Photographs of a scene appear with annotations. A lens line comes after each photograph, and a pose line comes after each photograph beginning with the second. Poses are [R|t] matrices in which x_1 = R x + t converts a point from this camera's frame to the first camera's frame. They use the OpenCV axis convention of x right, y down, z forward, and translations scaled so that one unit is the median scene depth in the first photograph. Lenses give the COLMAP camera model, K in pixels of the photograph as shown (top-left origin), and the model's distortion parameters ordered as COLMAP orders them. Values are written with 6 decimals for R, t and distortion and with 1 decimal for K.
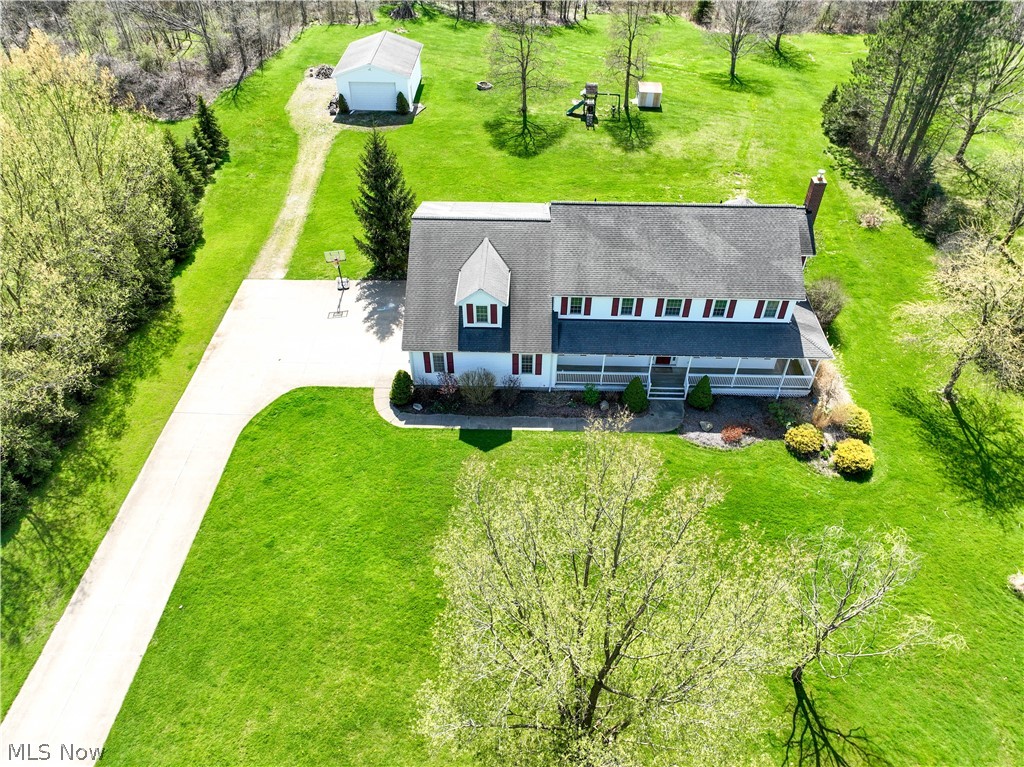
lens RADIAL K [[713.8, 0, 513.8], [0, 713.8, 381.6], [0, 0, 1]] dist [0.038344, 0.000082]
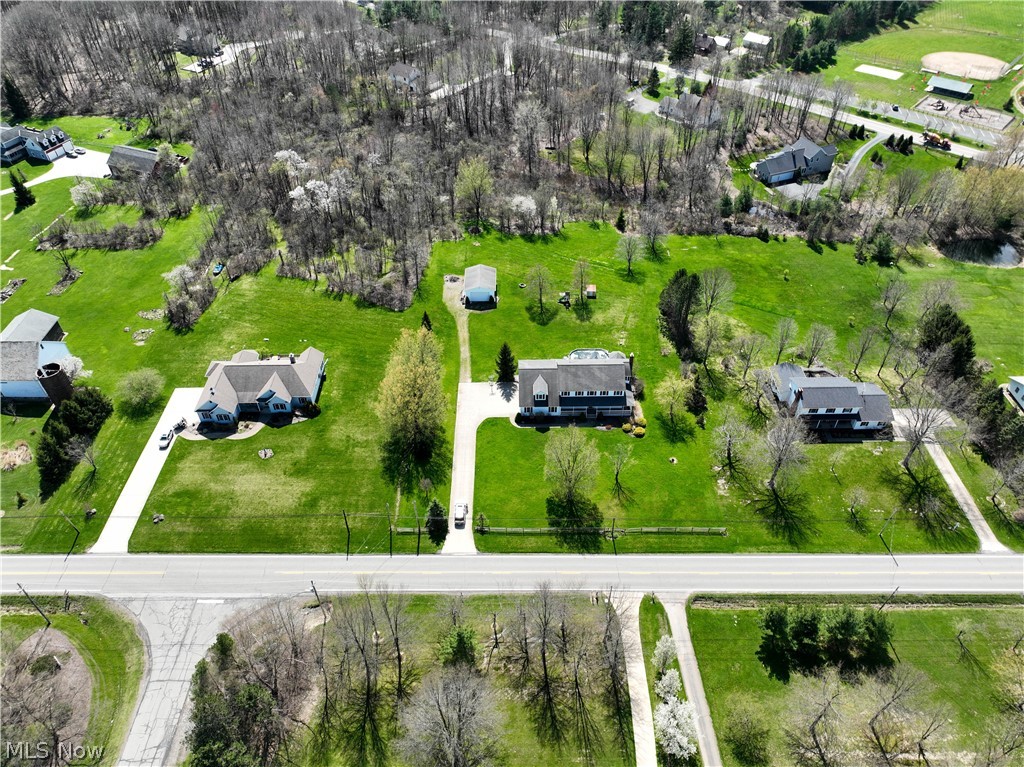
lens RADIAL K [[713.8, 0, 510.6], [0, 713.8, 385.9], [0, 0, 1]] dist [0.038344, 0.000082]
pose [[0.999337, -0.031644, 0.018011, -0.204773], [0.031697, 0.999494, -0.002666, -0.112384], [-0.017918, 0.003235, 0.999834, -2.096758]]
